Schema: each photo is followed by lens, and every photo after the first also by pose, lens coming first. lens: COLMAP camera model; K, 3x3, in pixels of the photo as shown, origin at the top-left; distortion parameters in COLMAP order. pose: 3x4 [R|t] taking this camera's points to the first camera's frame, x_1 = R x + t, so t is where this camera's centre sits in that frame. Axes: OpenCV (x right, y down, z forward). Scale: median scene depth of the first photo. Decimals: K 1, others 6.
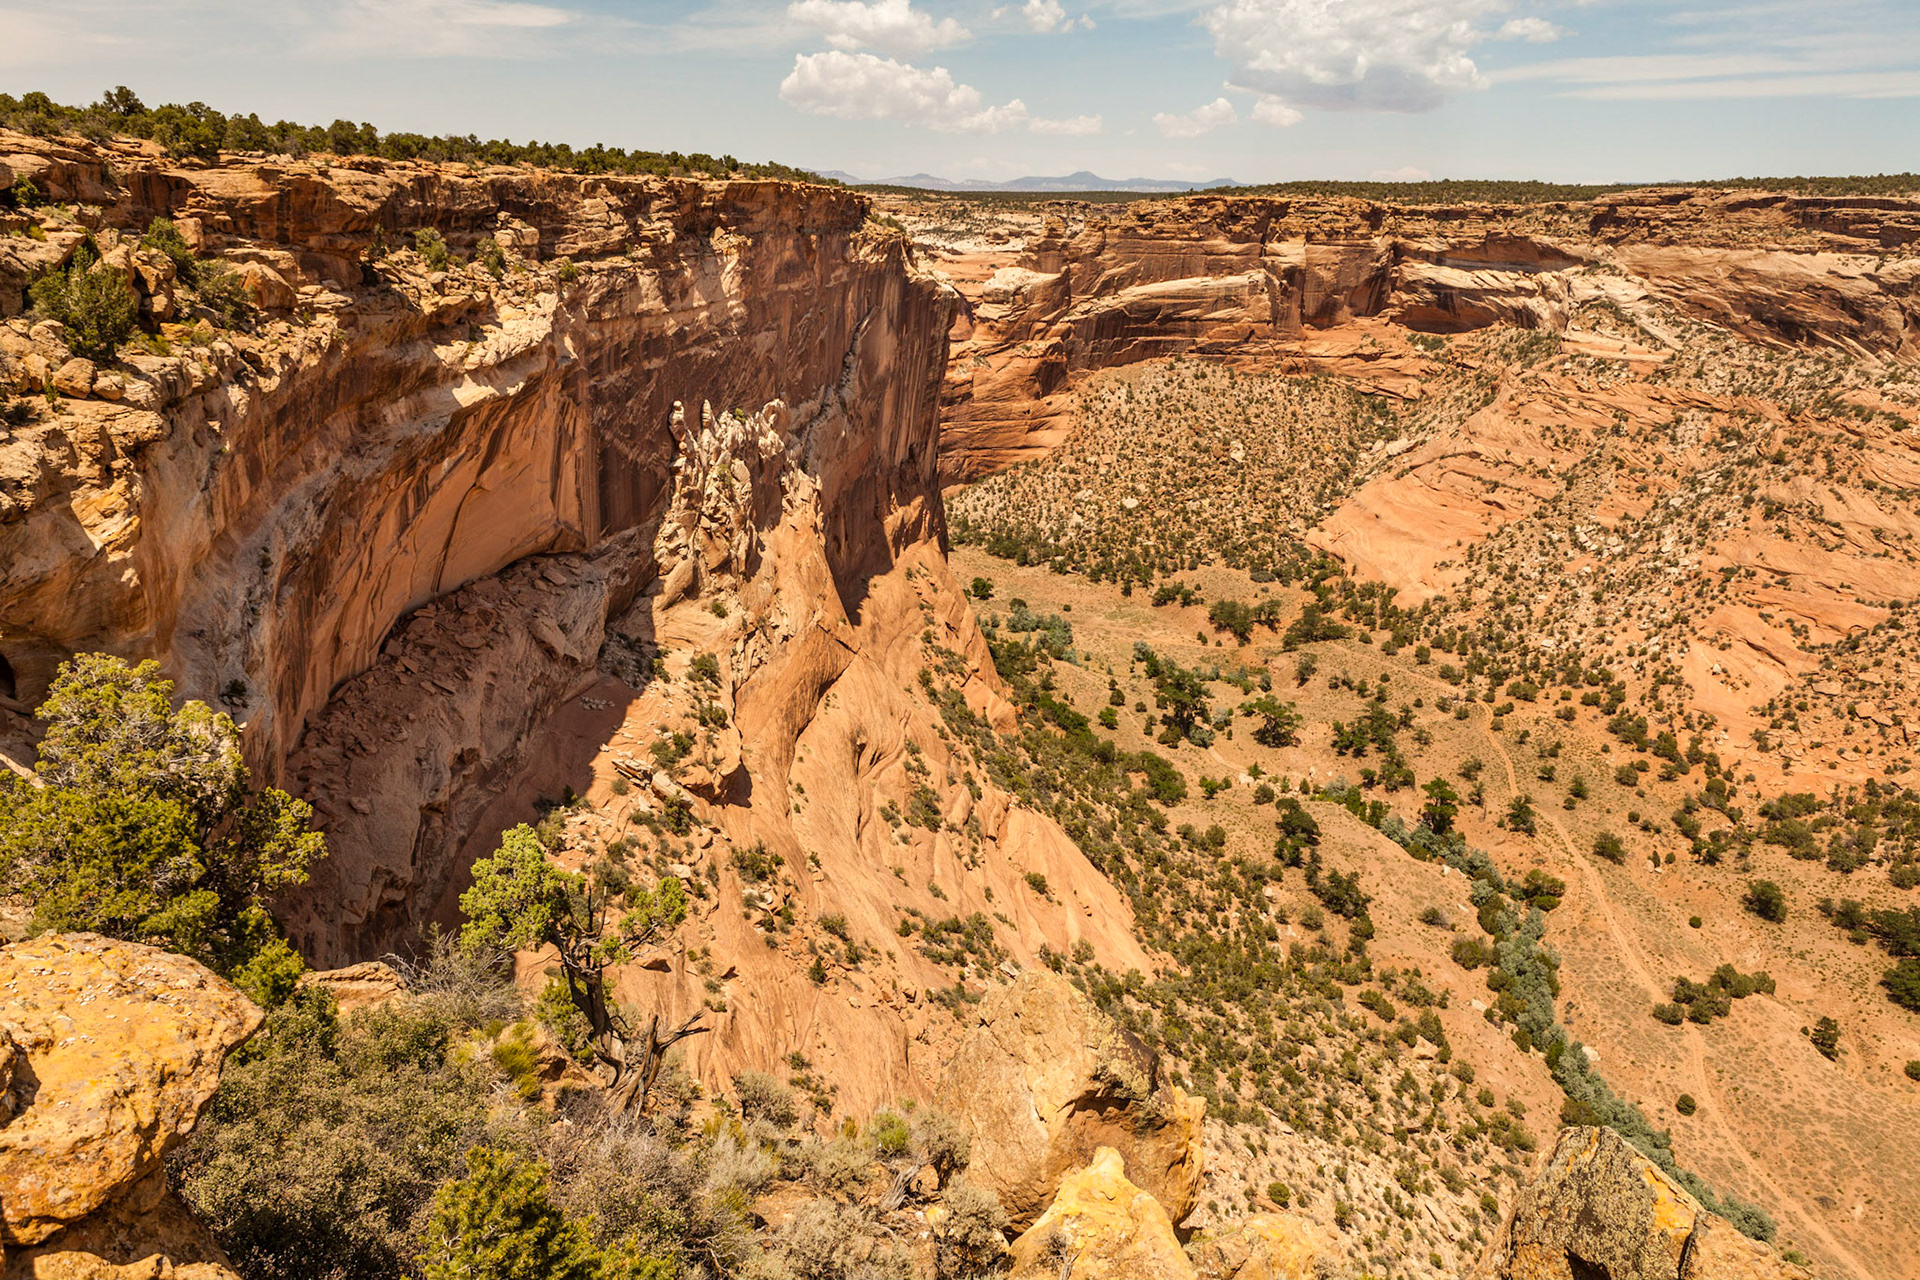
lens RADIAL K [[1433.1, 0, 1011.0], [0, 1433.1, 646.5], [0, 0, 1]] dist [-0.046715, 0.036672]
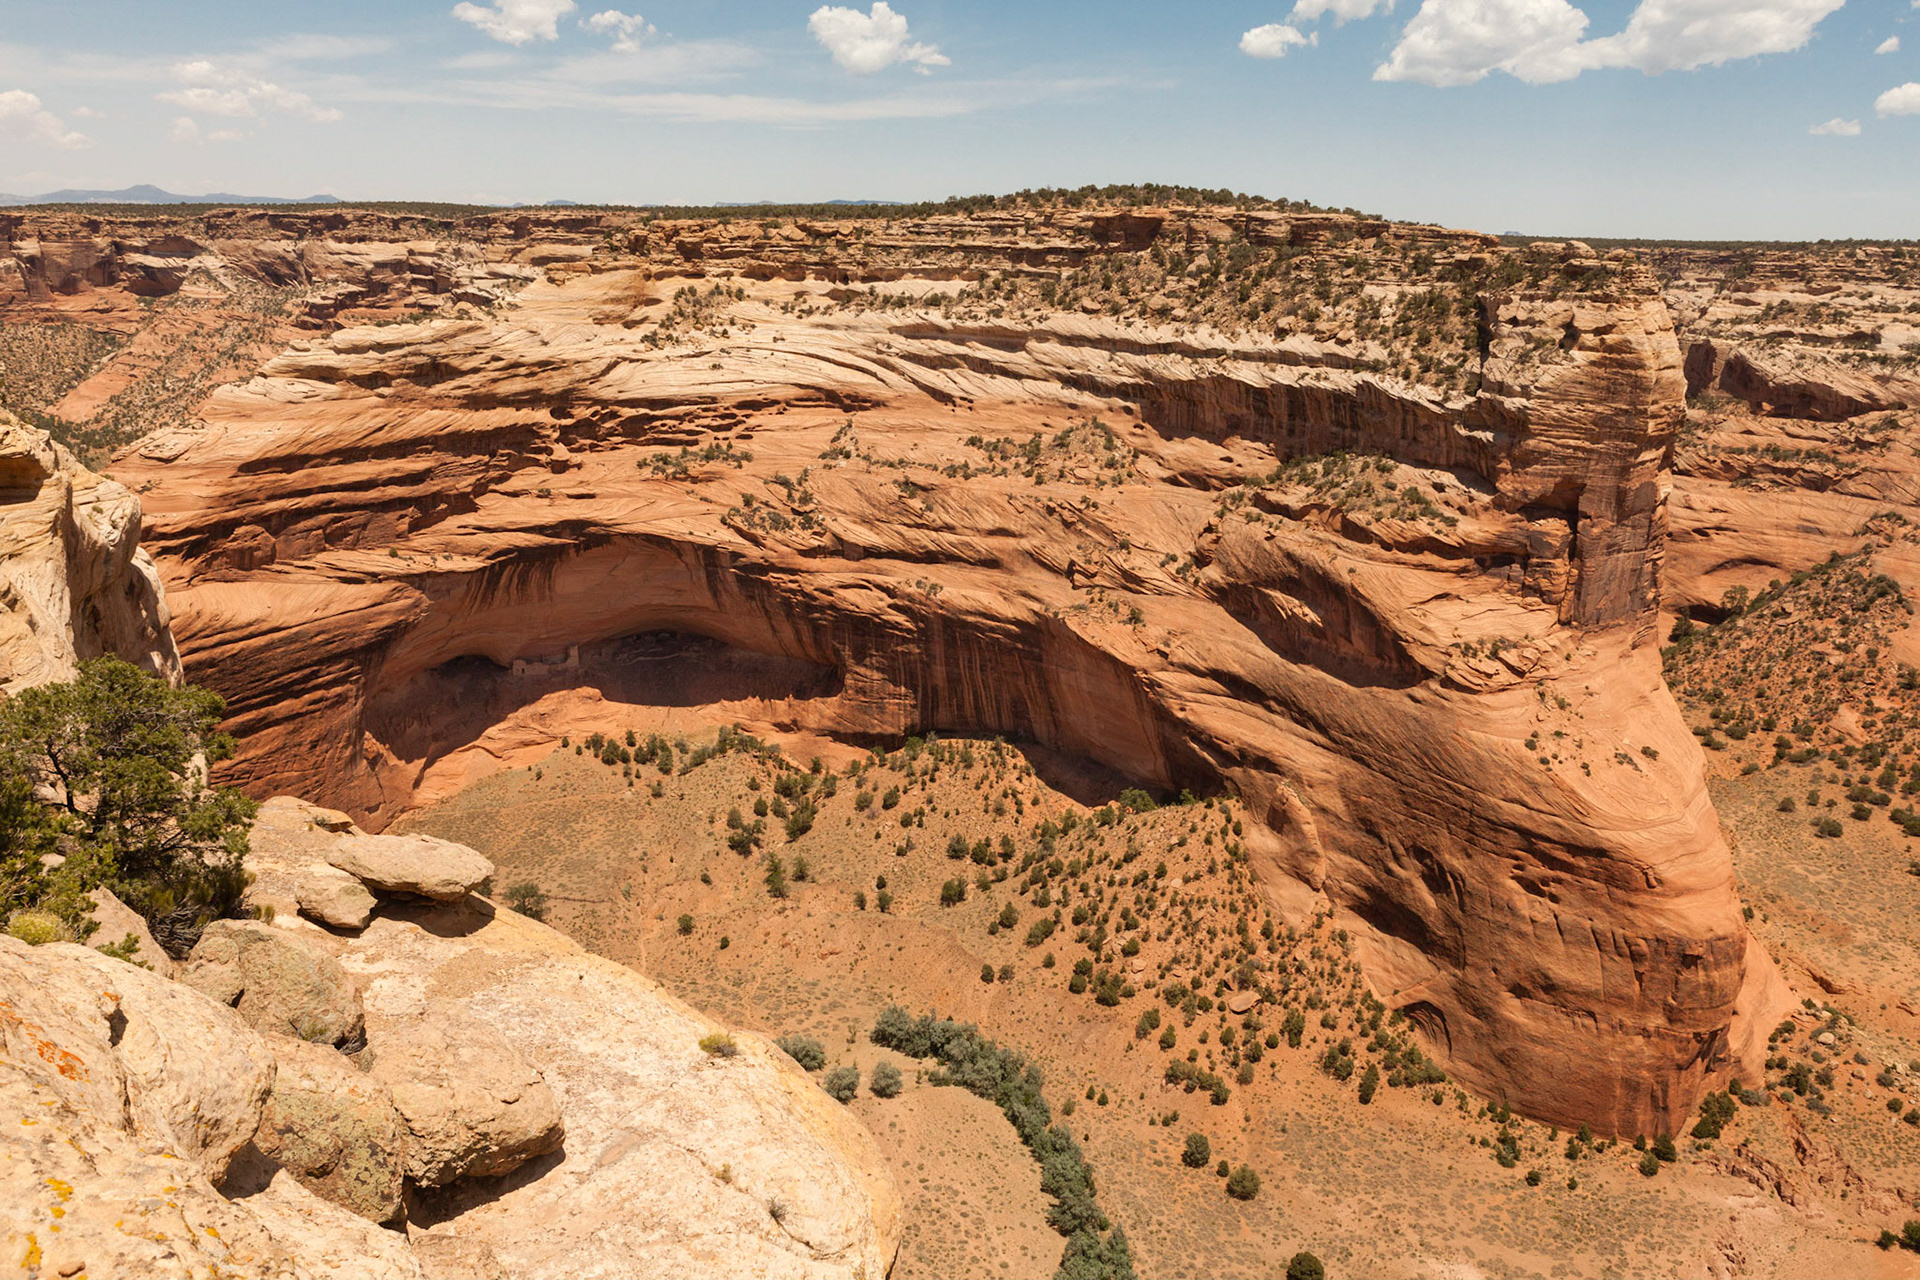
lens RADIAL K [[1433.1, 0, 1011.0], [0, 1433.1, 646.5], [0, 0, 1]] dist [-0.046715, 0.036672]
pose [[0.831641, -0.150168, 0.534624, 0.197650], [0.156100, 0.987140, 0.034450, 0.291884], [-0.532922, 0.054805, 0.844388, -0.928692]]
